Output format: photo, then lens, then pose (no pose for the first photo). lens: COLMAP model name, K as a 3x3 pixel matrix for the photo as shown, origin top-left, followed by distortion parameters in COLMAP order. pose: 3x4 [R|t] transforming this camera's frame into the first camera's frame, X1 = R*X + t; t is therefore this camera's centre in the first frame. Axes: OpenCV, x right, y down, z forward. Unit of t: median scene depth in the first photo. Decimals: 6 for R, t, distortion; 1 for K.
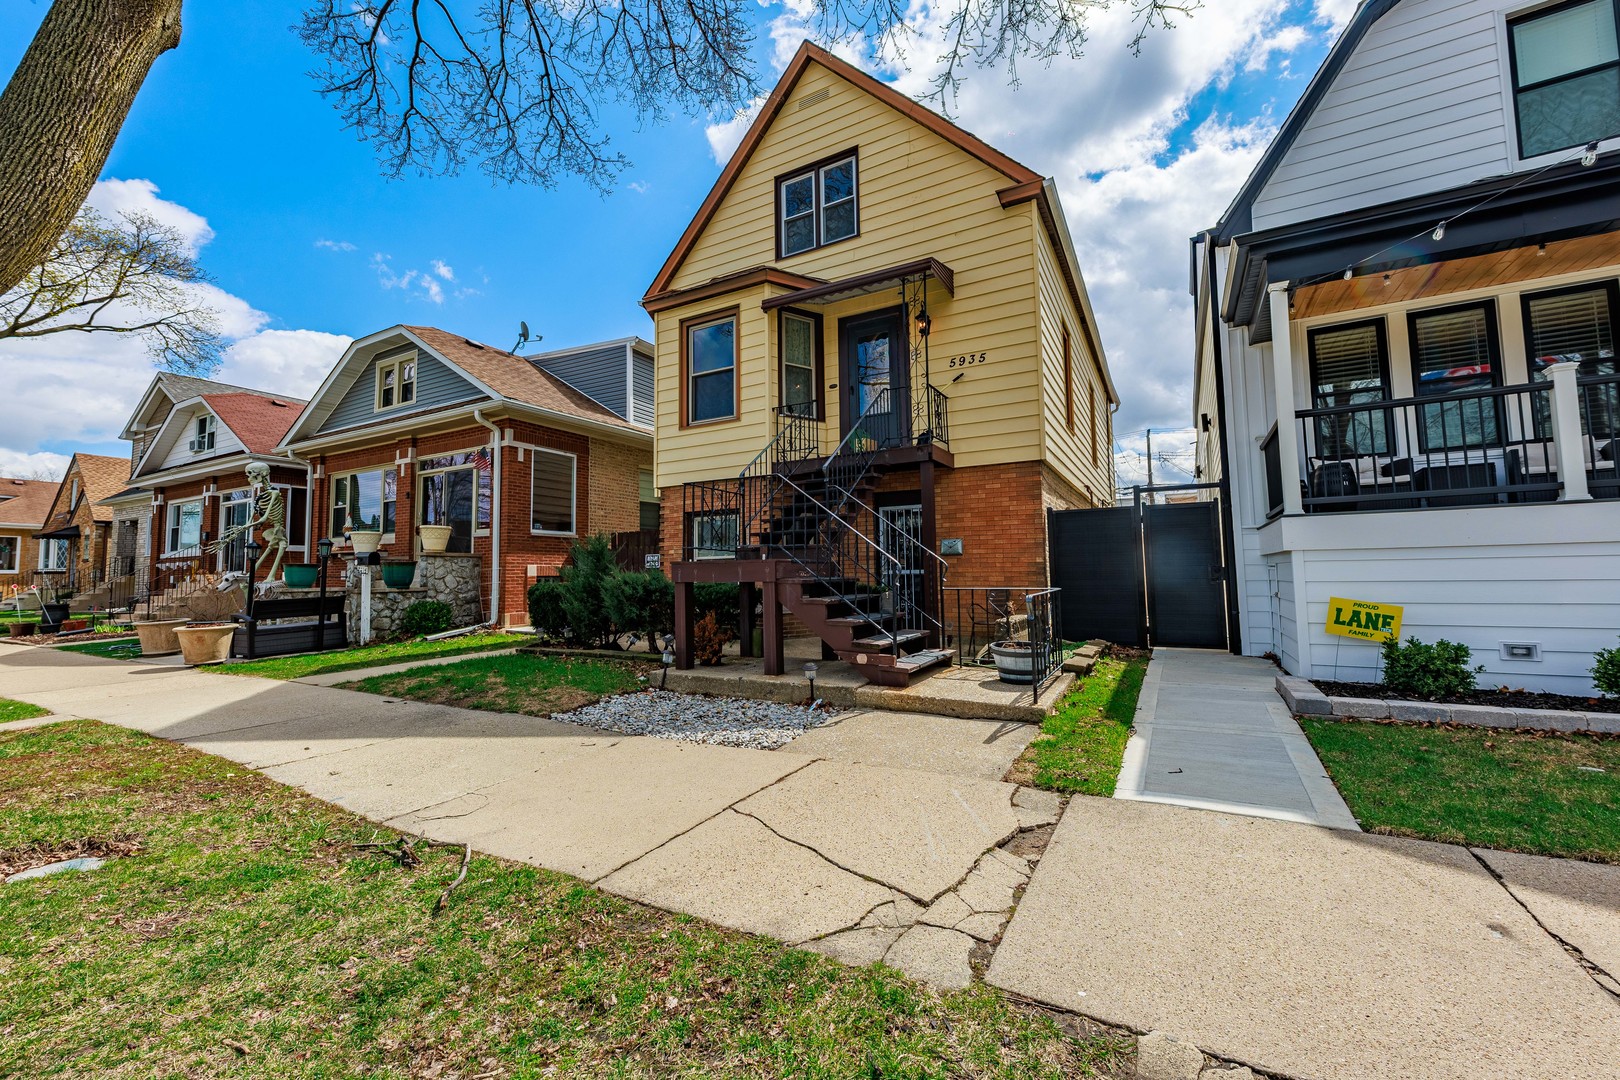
lens RADIAL K [[626.3, 0, 810.0], [0, 626.3, 540.0], [0, 0, 1]] dist [0.006083, -0.000012]
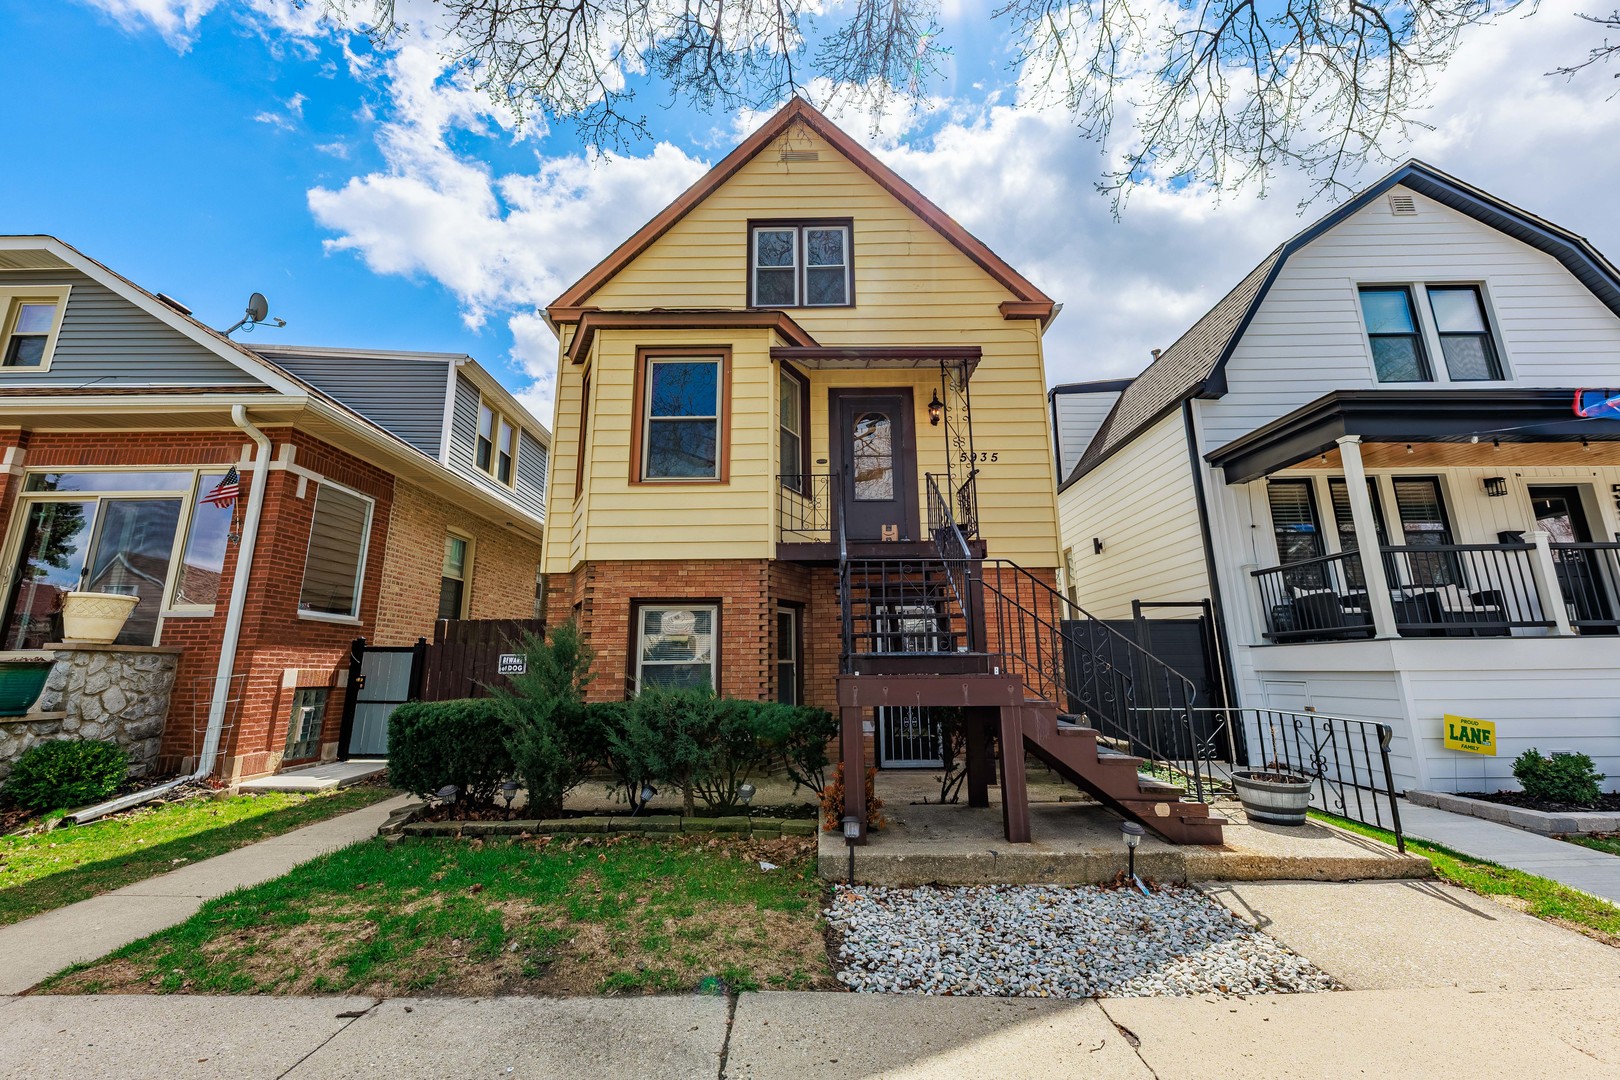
lens RADIAL K [[643.6, 0, 808.8], [0, 643.6, 536.0], [0, 0, 1]] dist [0.003843, -0.000187]
pose [[0.879560, 0.105804, 0.463874, -0.366275], [-0.030918, 0.985610, -0.166181, 0.002244], [-0.474782, 0.131824, 0.870175, 0.248845]]
